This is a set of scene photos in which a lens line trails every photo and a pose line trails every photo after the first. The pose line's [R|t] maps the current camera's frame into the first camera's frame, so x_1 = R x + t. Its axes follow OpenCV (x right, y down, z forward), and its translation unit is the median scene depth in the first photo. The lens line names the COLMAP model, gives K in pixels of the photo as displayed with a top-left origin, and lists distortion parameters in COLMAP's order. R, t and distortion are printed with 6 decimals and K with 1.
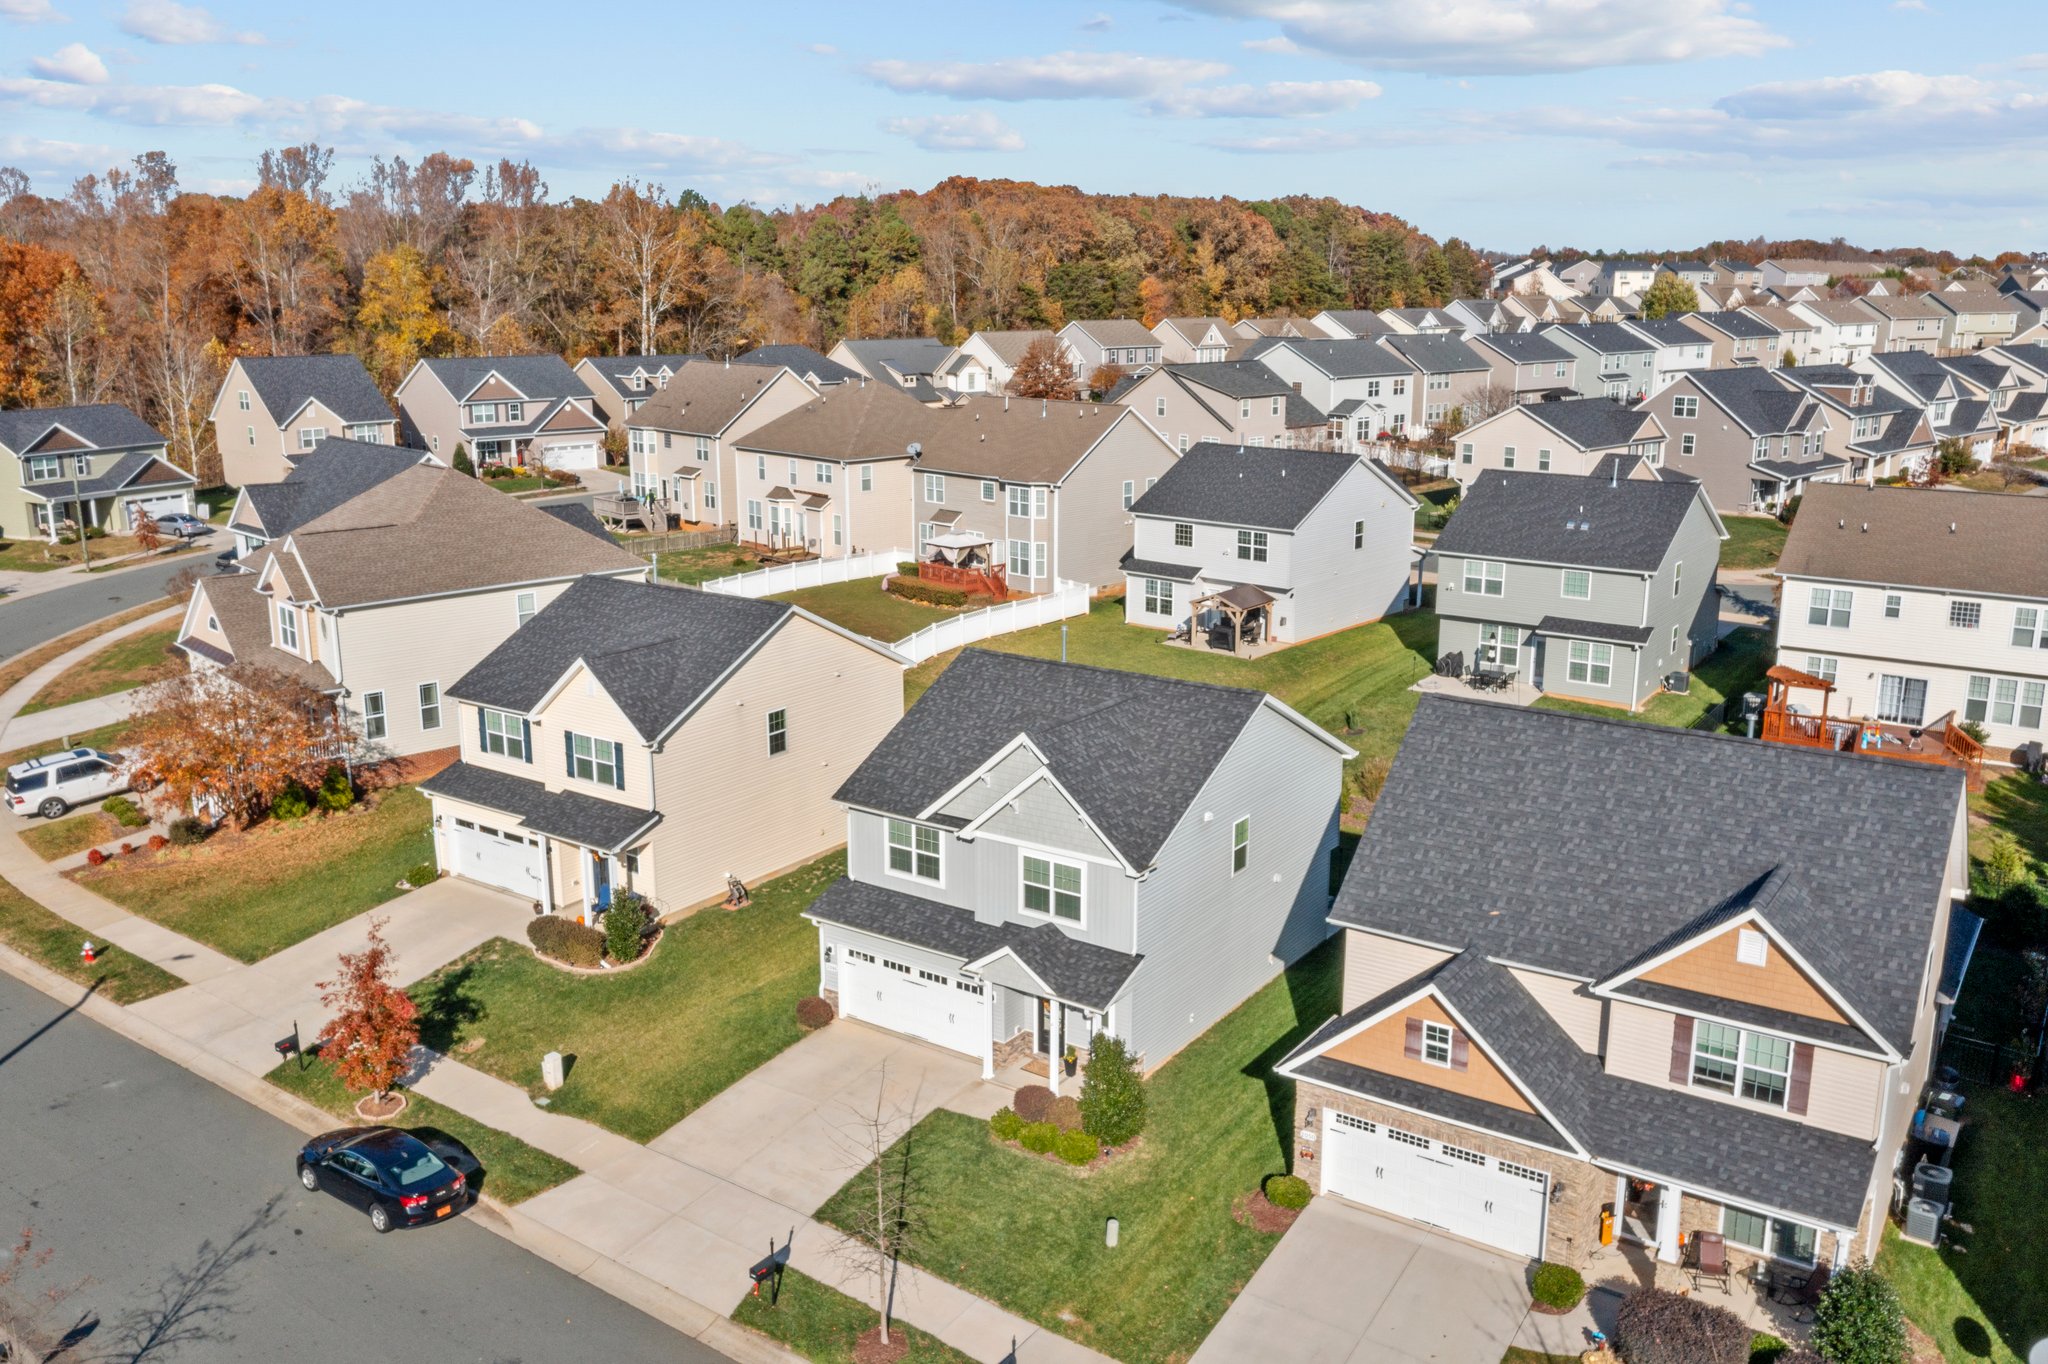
lens RADIAL K [[1646.6, 0, 991.5], [0, 1646.6, 729.9], [0, 0, 1]] dist [-0.006675, 0.005563]
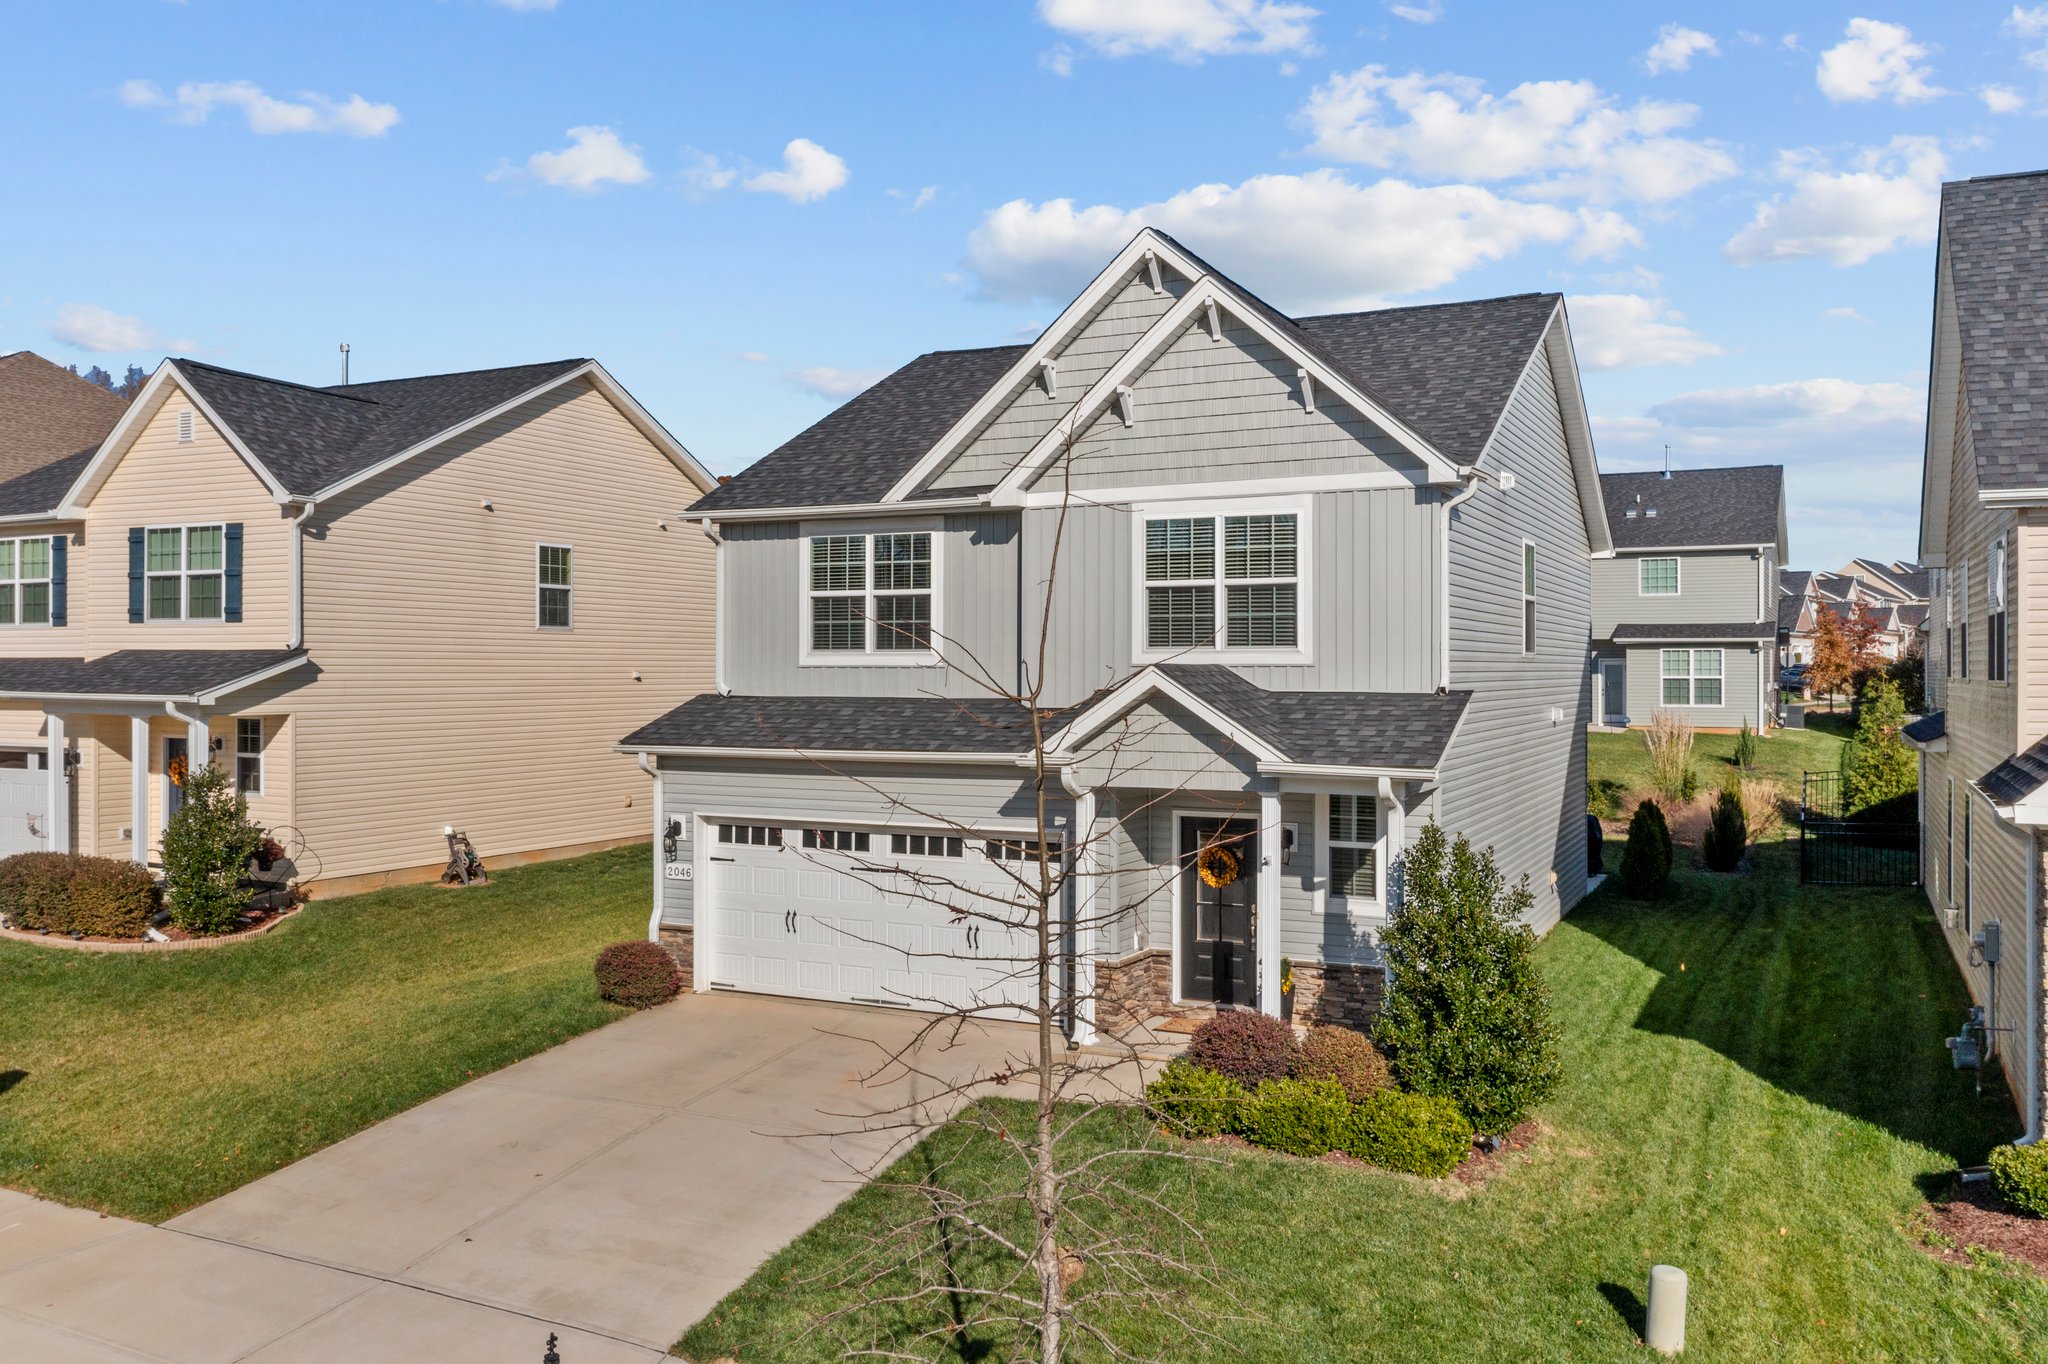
lens RADIAL K [[1646.6, 0, 1002.2], [0, 1646.6, 674.5], [0, 0, 1]] dist [-0.006675, 0.005563]
pose [[0.988132, 0.003535, 0.153568, -0.066648], [0.036512, 0.965677, -0.257169, 0.176847], [-0.149206, 0.259724, 0.954087, 0.460839]]
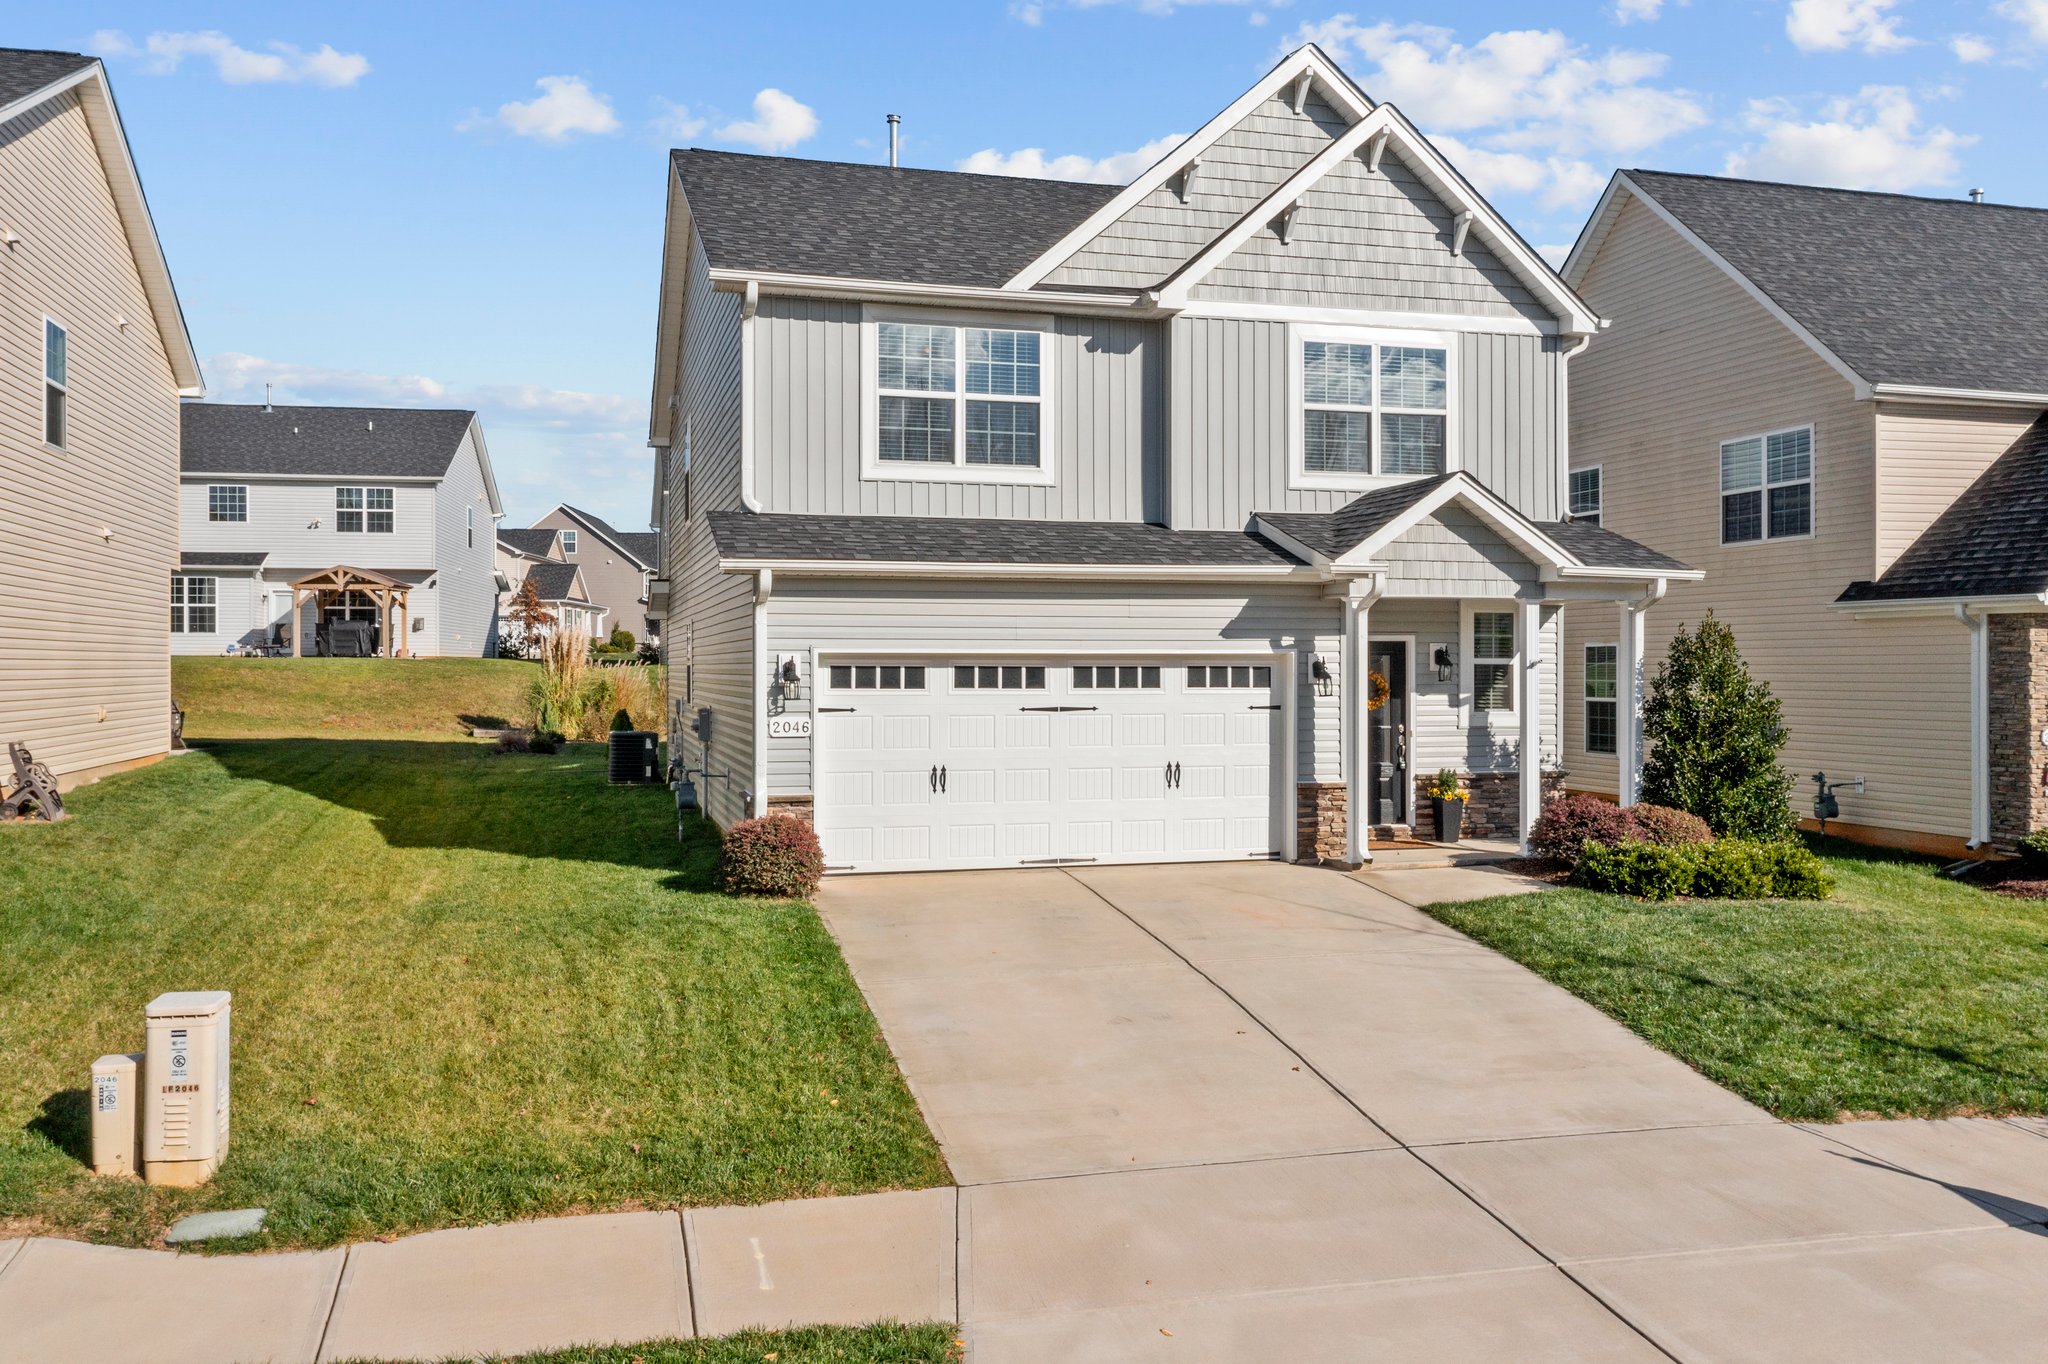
lens RADIAL K [[1646.6, 0, 1036.1], [0, 1646.6, 669.3], [0, 0, 1]] dist [-0.006675, 0.005563]
pose [[0.622343, 0.002643, 0.782740, -0.281402], [0.203880, 0.964930, -0.165359, 0.168089], [-0.755726, 0.262495, 0.599978, 0.631607]]
